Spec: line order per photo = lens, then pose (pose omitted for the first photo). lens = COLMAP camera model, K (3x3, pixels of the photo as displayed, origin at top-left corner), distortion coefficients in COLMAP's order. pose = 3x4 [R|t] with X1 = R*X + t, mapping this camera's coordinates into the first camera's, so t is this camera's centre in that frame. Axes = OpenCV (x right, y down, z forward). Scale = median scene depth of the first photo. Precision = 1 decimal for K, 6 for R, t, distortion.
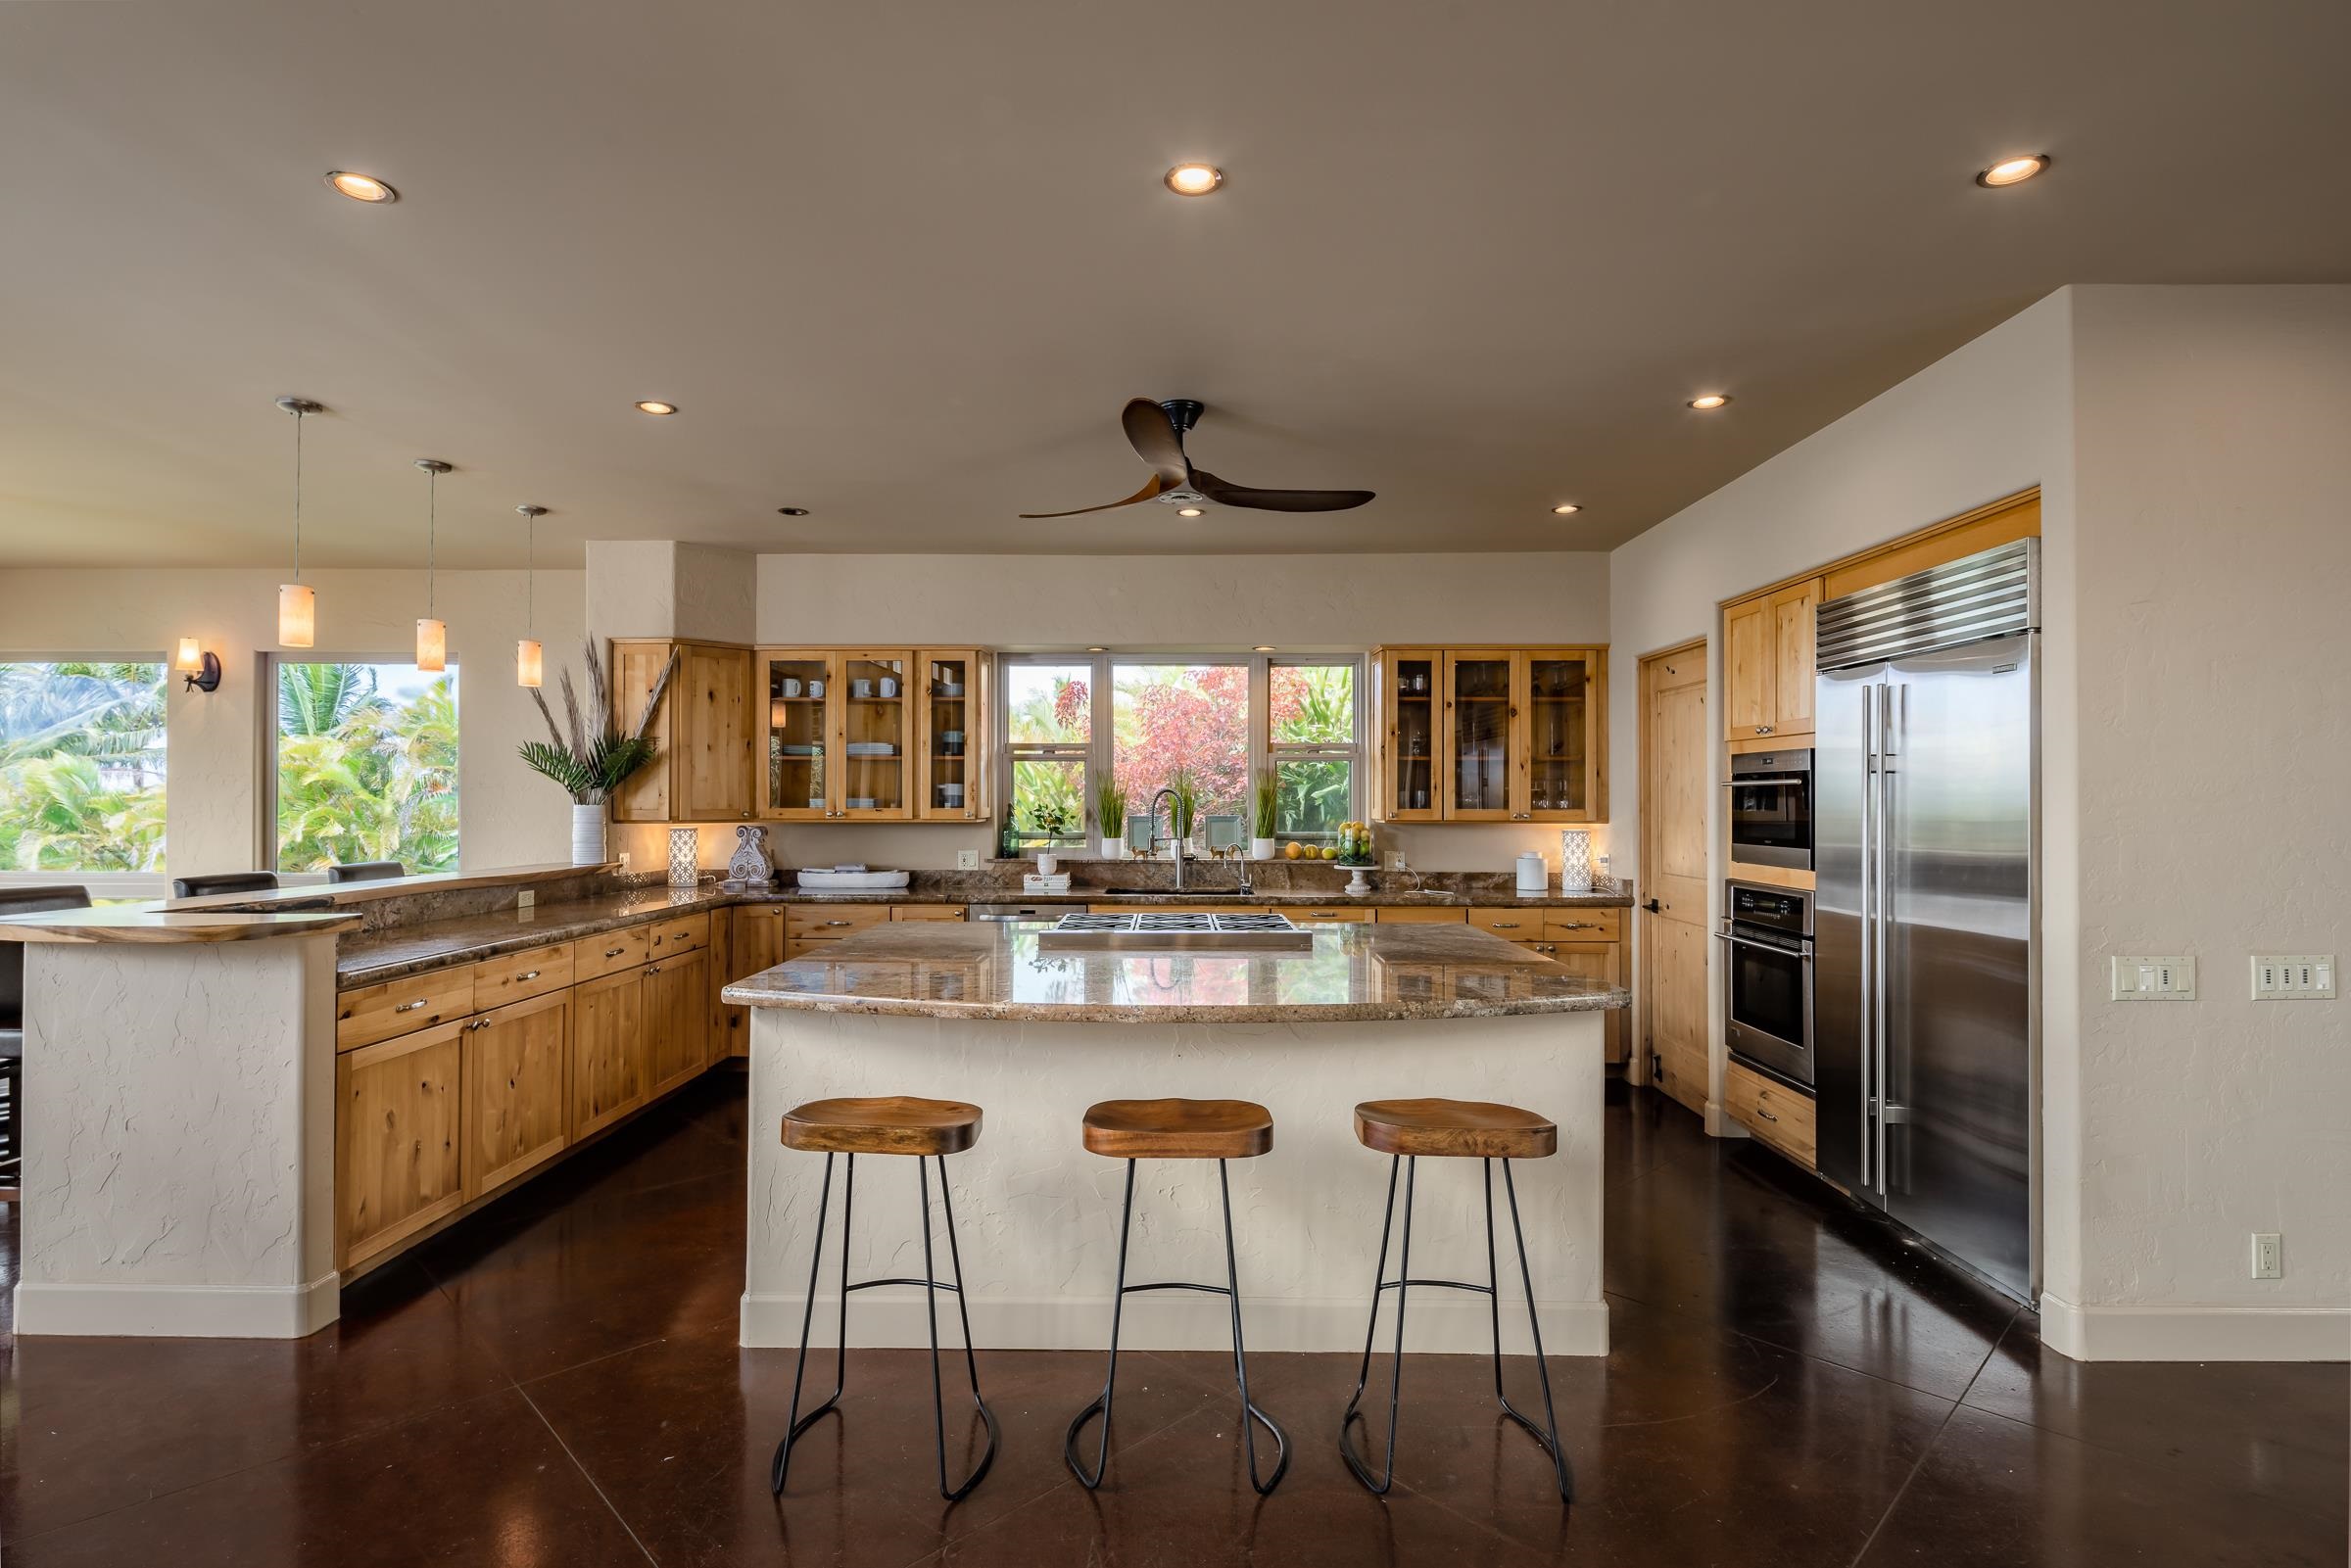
lens RADIAL K [[1118.3, 0, 1175.5], [0, 1118.3, 784.0], [0, 0, 1]] dist [0.000589, 0.000148]
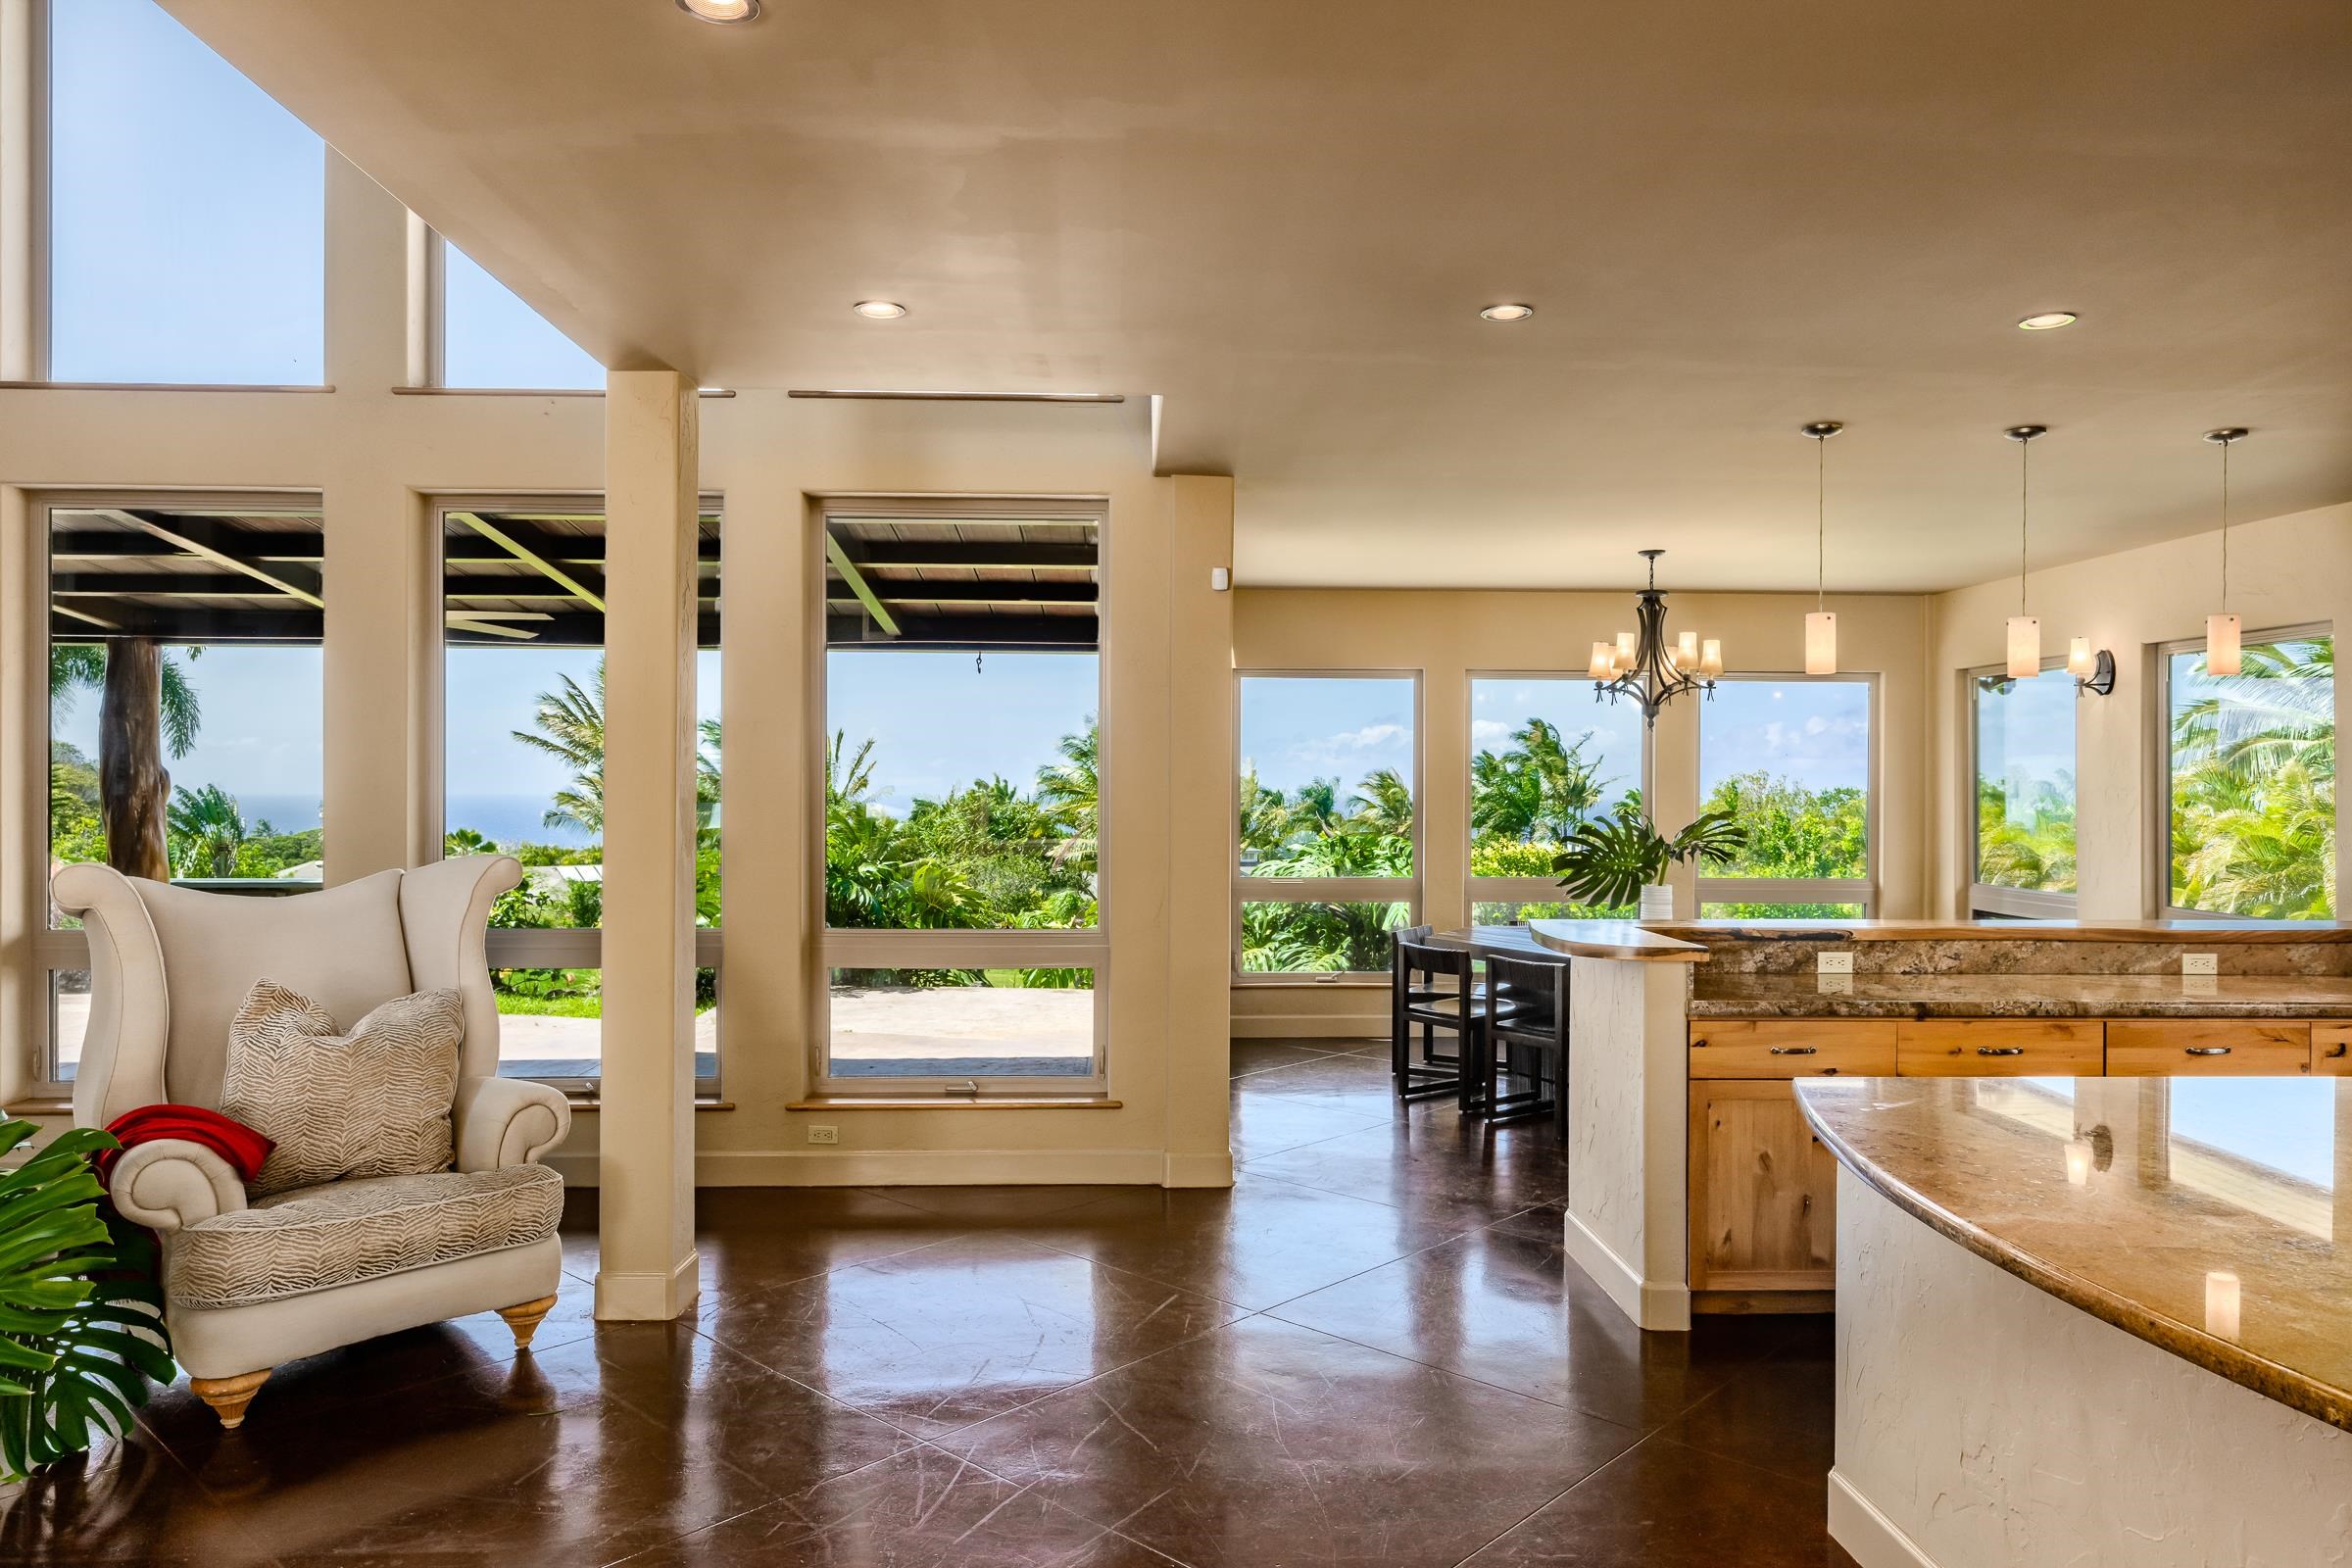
lens RADIAL K [[1487.9, 0, 1176.0], [0, 1487.9, 784.0], [0, 0, 1]] dist [0.000315, -0.000226]
pose [[0.047005, -0.004903, -0.998883, 0.577189], [0.012430, 0.999913, -0.004323, -0.031741], [0.998817, -0.012213, 0.047062, 0.427239]]
